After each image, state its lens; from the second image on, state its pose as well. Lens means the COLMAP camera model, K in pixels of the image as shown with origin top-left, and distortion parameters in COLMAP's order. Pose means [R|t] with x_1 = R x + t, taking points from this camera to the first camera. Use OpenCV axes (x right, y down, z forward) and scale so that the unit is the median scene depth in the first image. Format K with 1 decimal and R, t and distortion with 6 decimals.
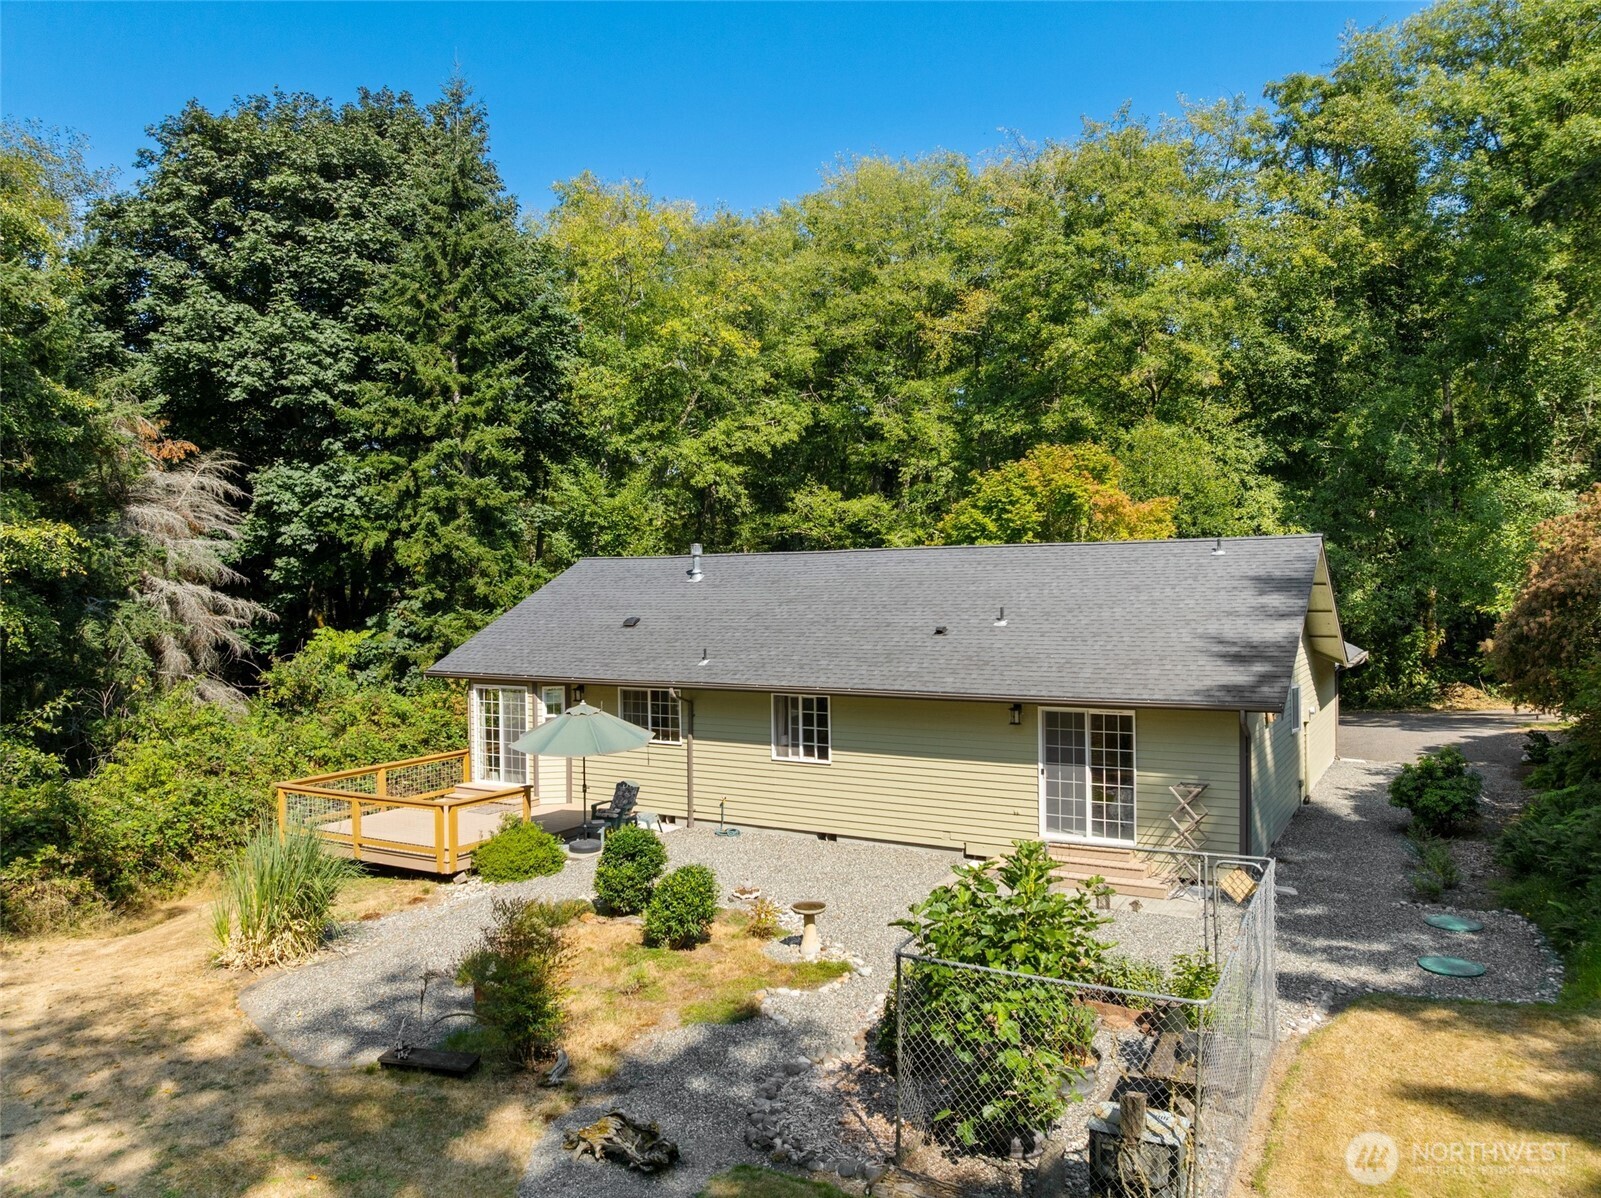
lens RADIAL K [[1130.2, 0, 800.5], [0, 1130.2, 599.0], [0, 0, 1]] dist [-0.033958, -0.000222]
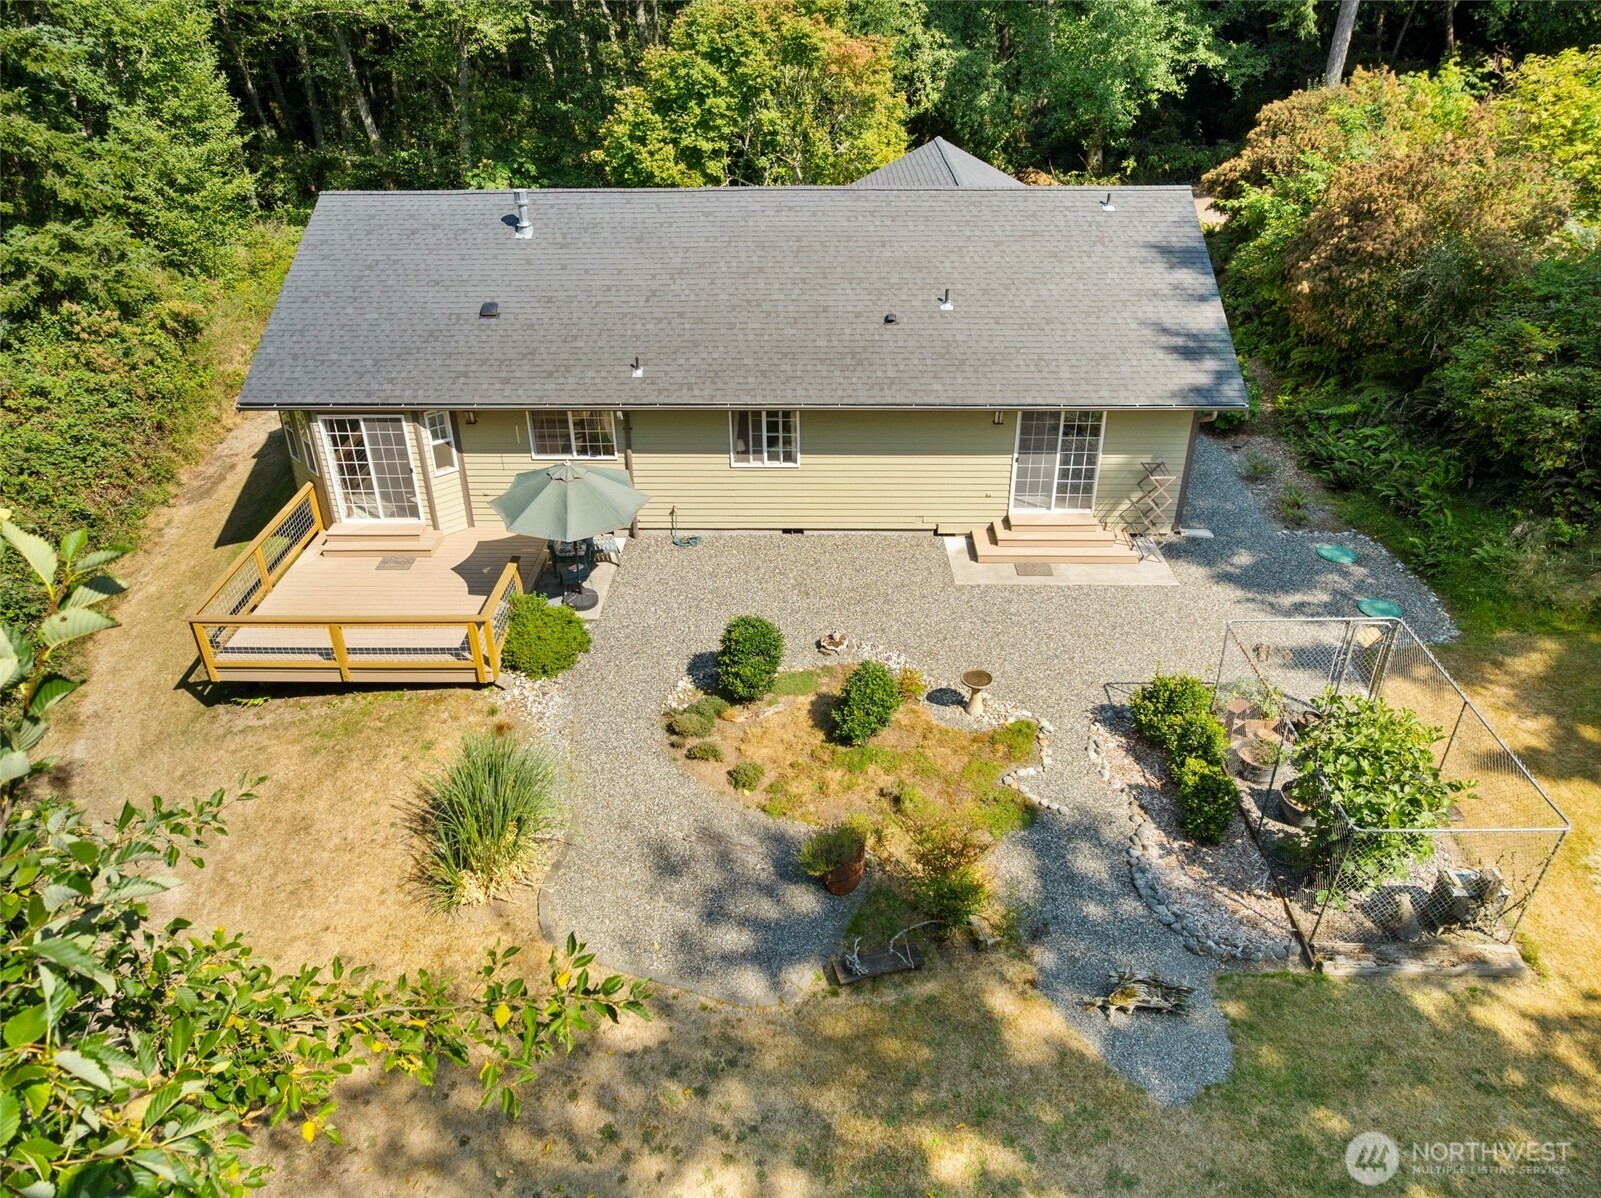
lens RADIAL K [[1108.2, 0, 800.5], [0, 1108.2, 599.0], [0, 0, 1]] dist [-0.032311, 0.006242]
pose [[0.875666, -0.243565, 0.416996, -0.385827], [0.001732, 0.865071, 0.501647, -0.231783], [-0.482915, -0.438552, 0.757935, 0.183874]]
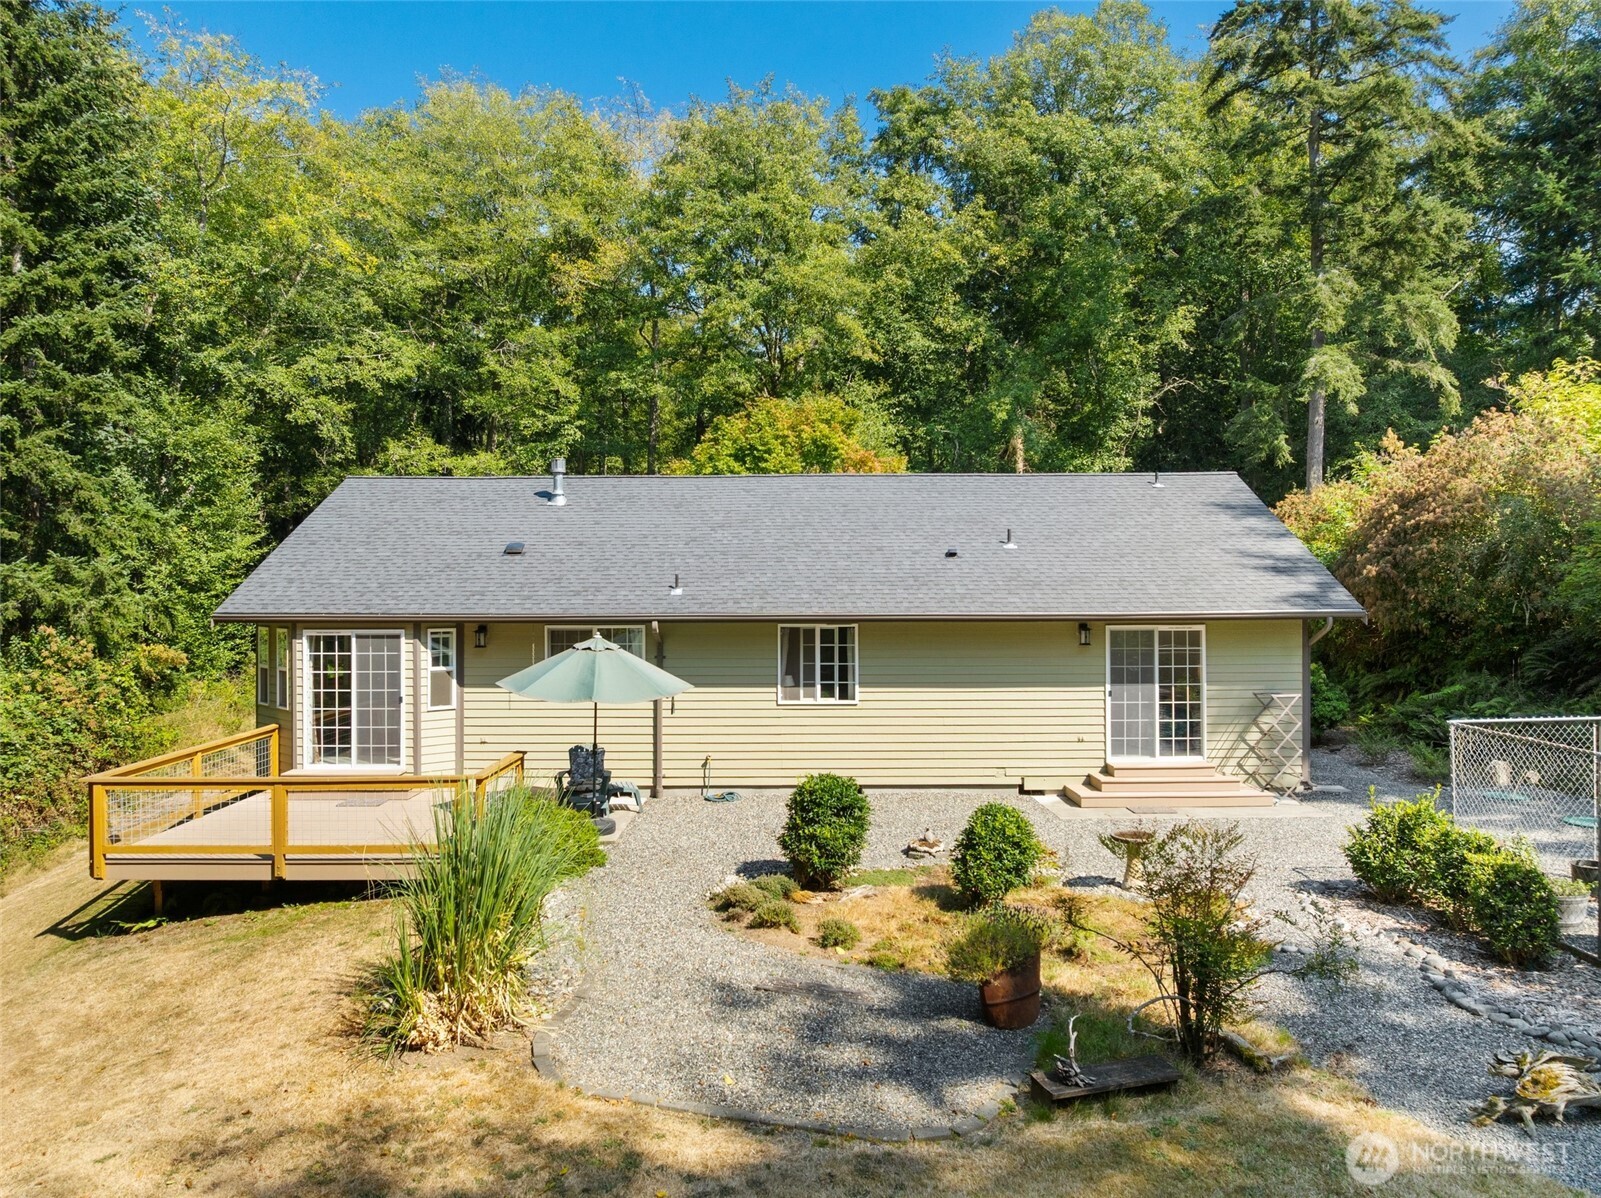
lens RADIAL K [[1125.4, 0, 800.0], [0, 1125.4, 585.7], [0, 0, 1]] dist [-0.029222, -0.005951]
pose [[0.864121, 0.006811, 0.503237, -0.414685], [-0.001237, 0.999934, -0.011408, 0.061117], [-0.503282, 0.009235, 0.864073, 0.259650]]
